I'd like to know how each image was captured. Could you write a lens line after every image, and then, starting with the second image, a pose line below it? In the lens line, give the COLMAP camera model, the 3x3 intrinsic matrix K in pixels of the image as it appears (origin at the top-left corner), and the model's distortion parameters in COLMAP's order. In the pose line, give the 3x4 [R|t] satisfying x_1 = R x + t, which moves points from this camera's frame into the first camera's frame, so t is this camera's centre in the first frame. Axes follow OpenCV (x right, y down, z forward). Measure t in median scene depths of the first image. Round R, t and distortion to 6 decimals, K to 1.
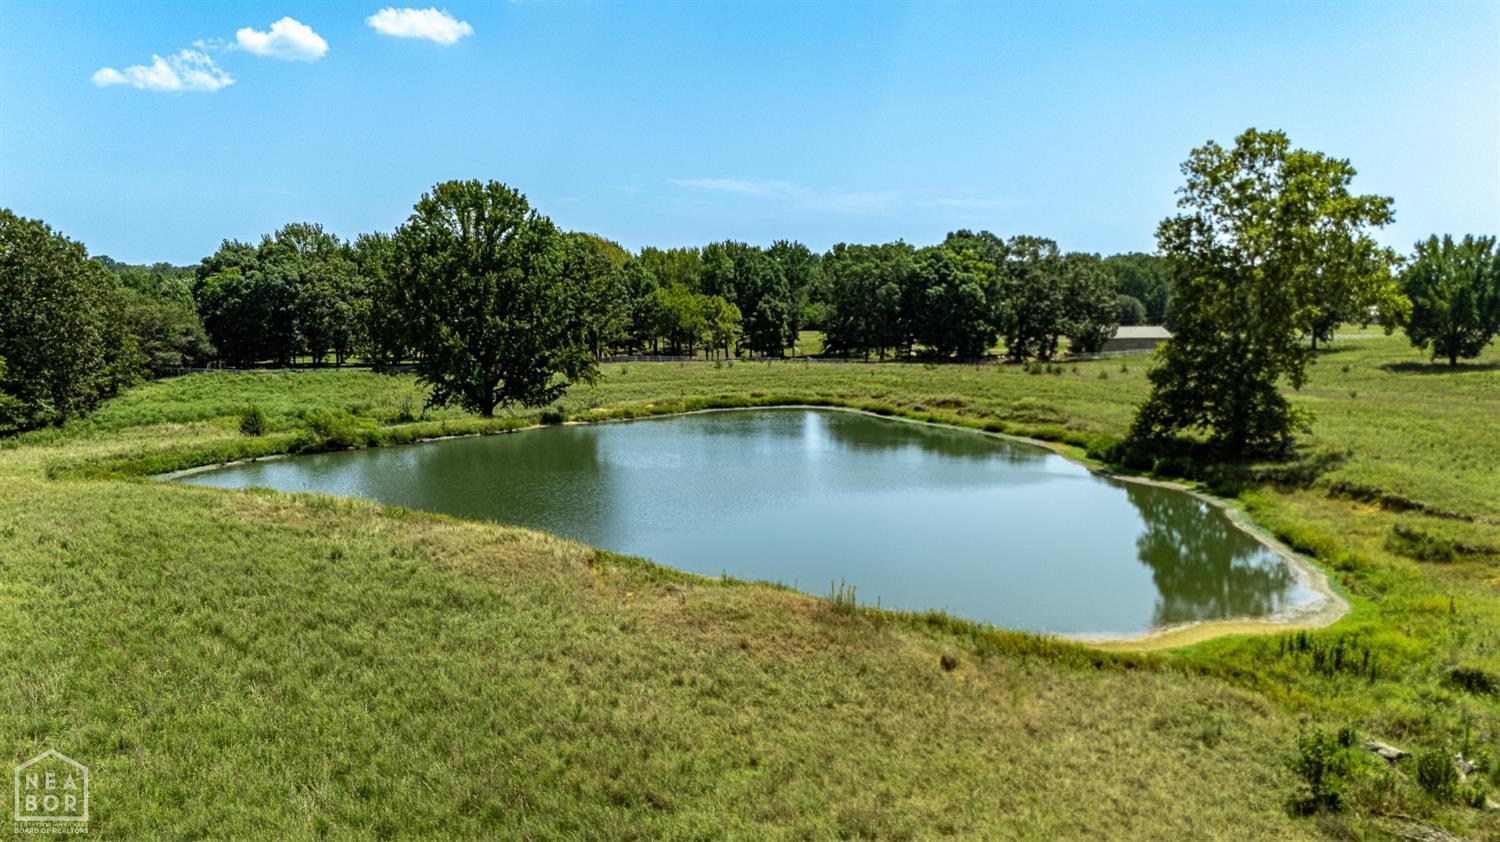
lens RADIAL K [[1085.4, 0, 743.8], [0, 1085.4, 422.3], [0, 0, 1]] dist [0.067192, -0.057104]
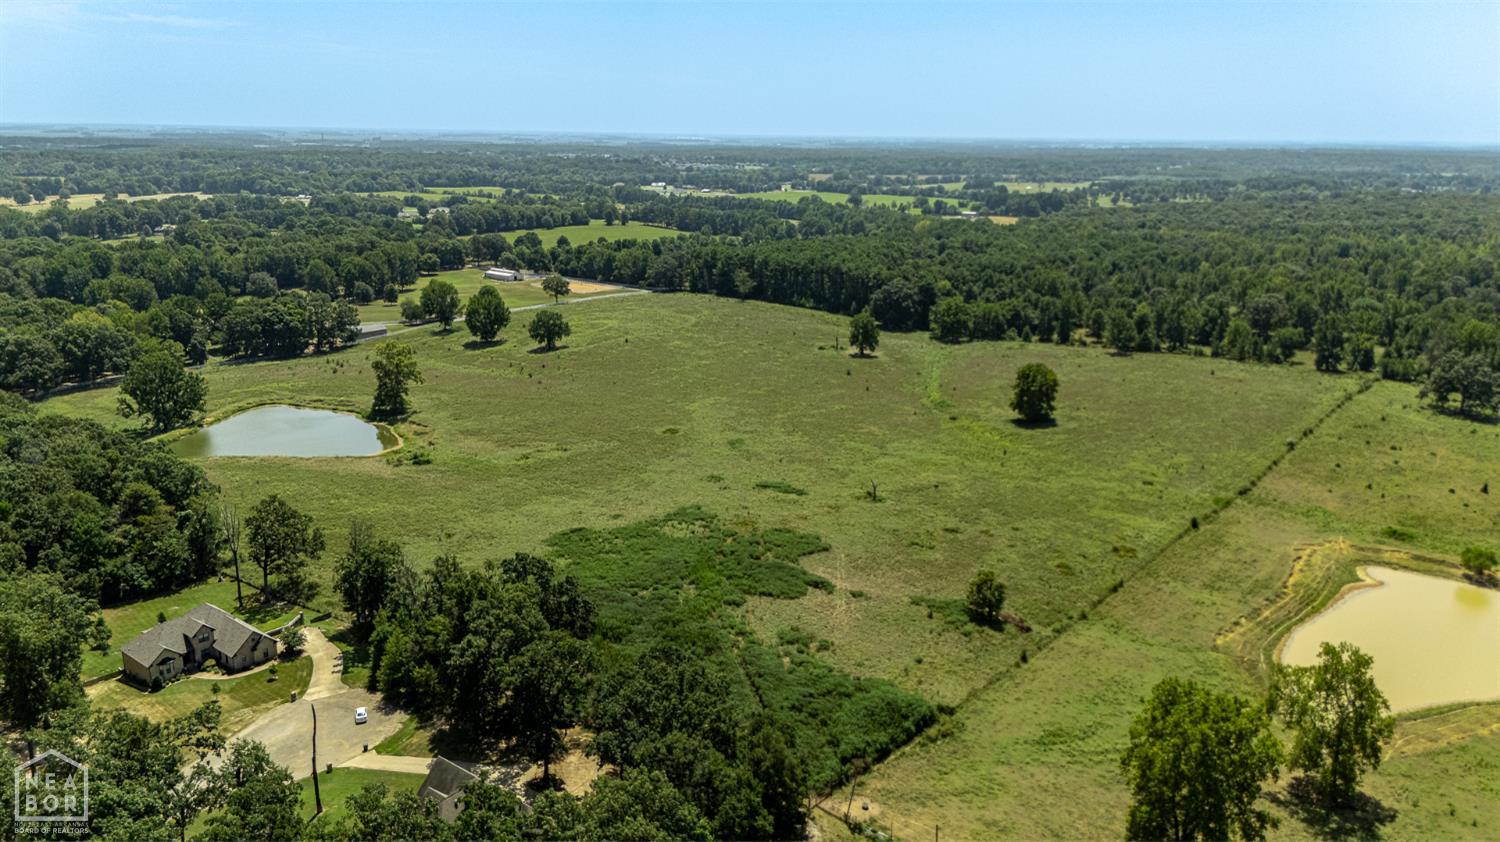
lens RADIAL K [[1085.4, 0, 763.6], [0, 1085.4, 408.4], [0, 0, 1]] dist [0.067192, -0.057104]
pose [[0.777737, -0.150454, 0.610318, -0.454399], [0.069163, 0.985520, 0.154812, -0.236492], [-0.624773, -0.078192, 0.776882, -1.402331]]
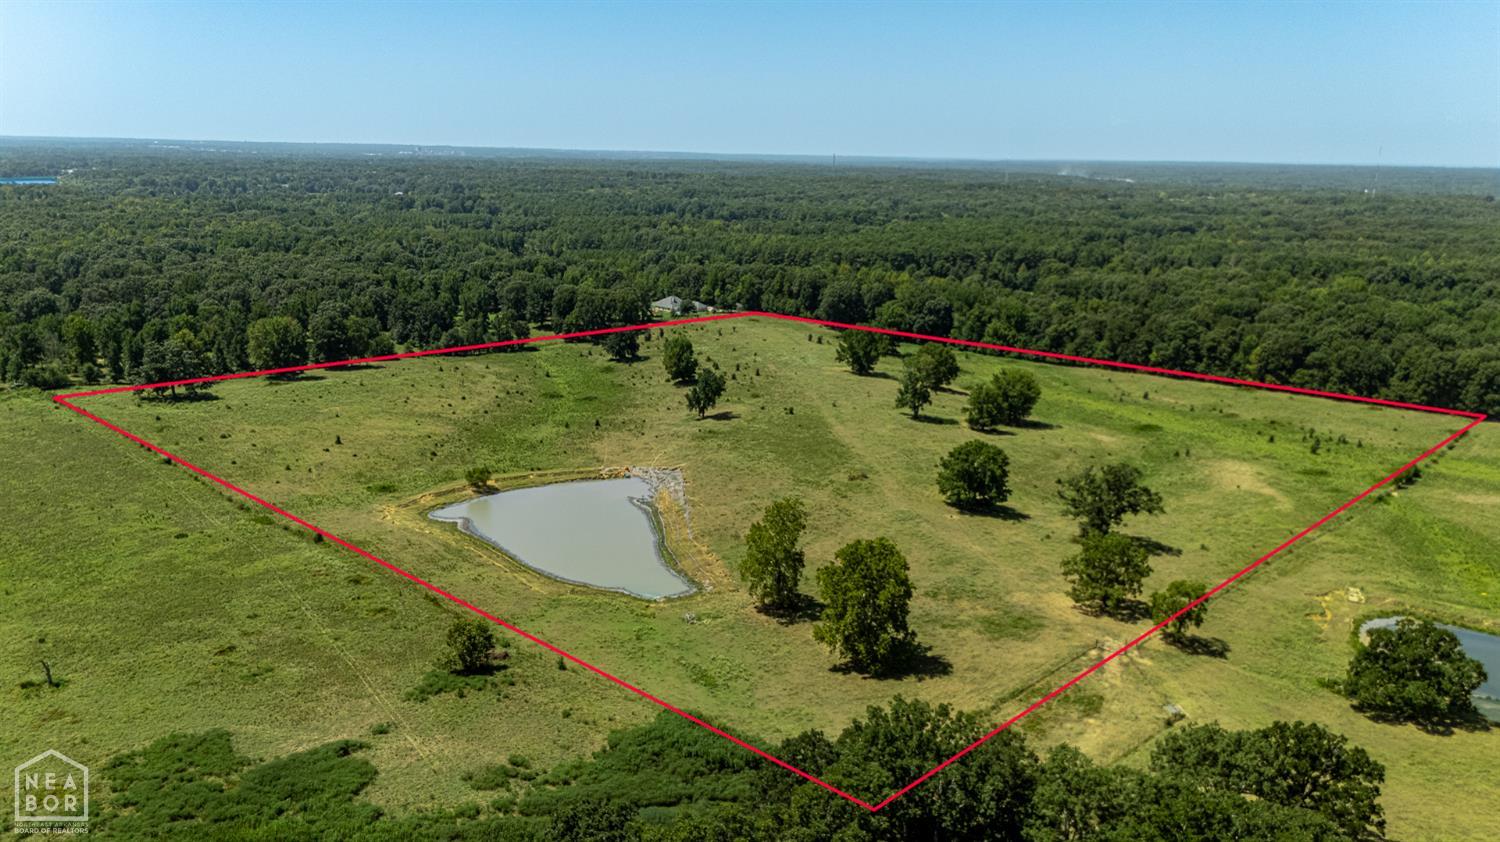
lens RADIAL K [[1085.4, 0, 763.2], [0, 1085.4, 423.6], [0, 0, 1]] dist [0.067192, -0.057104]
pose [[-0.560627, -0.214817, 0.799719, -0.531010], [0.083687, 0.946122, 0.312810, -0.338574], [-0.823829, 0.242296, -0.512444, -0.496338]]
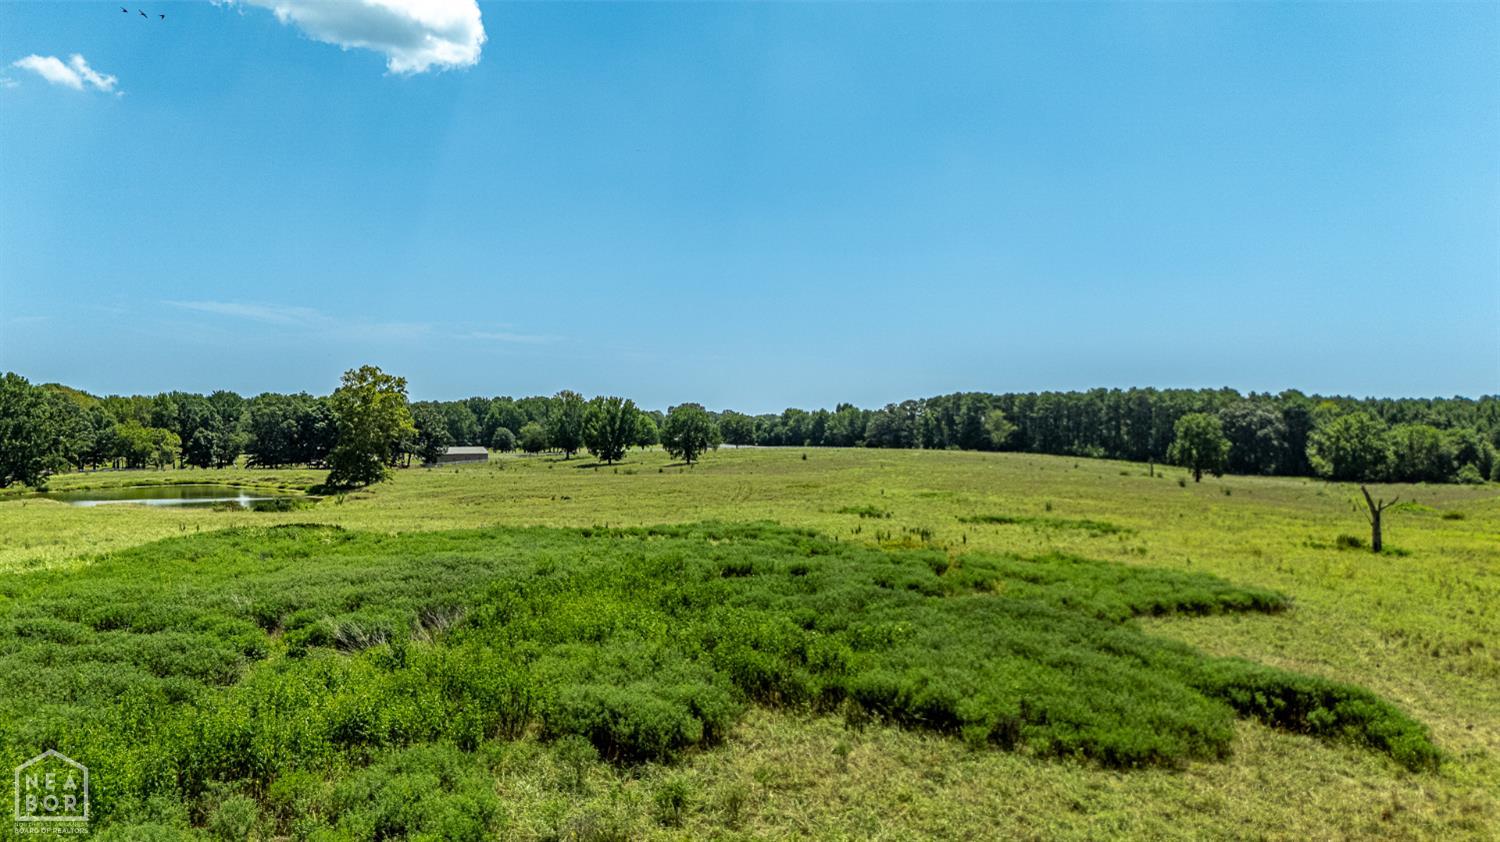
lens RADIAL K [[1085.4, 0, 751.2], [0, 1085.4, 424.8], [0, 0, 1]] dist [0.067192, -0.057104]
pose [[0.911948, -0.003074, 0.410295, 0.092976], [0.051632, 0.992883, -0.107323, 0.084407], [-0.407045, 0.119057, 0.905616, -0.715700]]
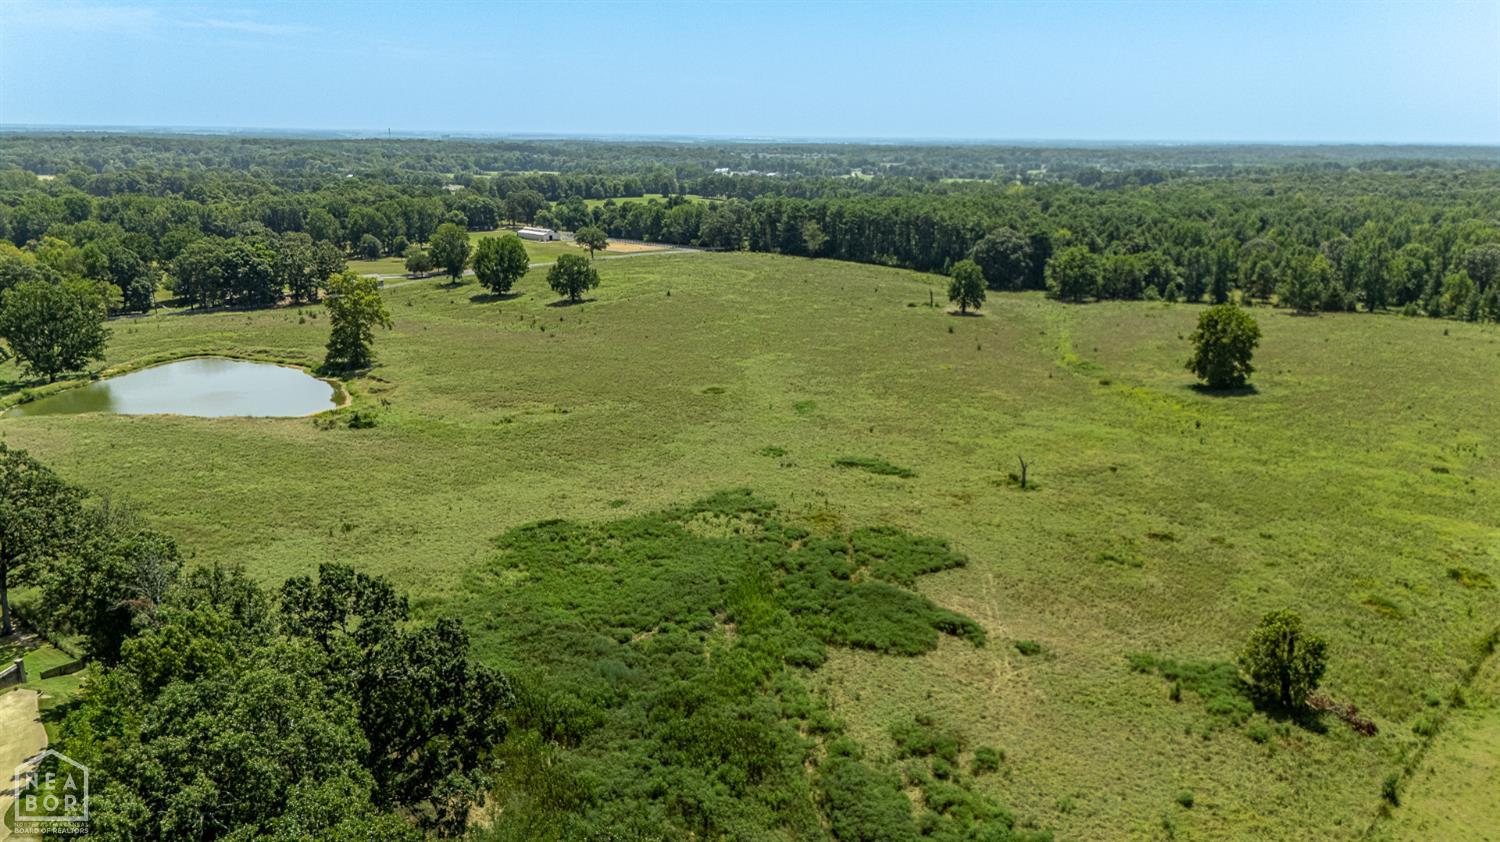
lens RADIAL K [[1085.4, 0, 752.7], [0, 1085.4, 426.2], [0, 0, 1]] dist [0.067192, -0.057104]
pose [[0.819311, -0.148494, 0.553786, -0.184220], [0.067676, 0.984174, 0.163776, -0.107219], [-0.569342, -0.096705, 0.816393, -1.021824]]
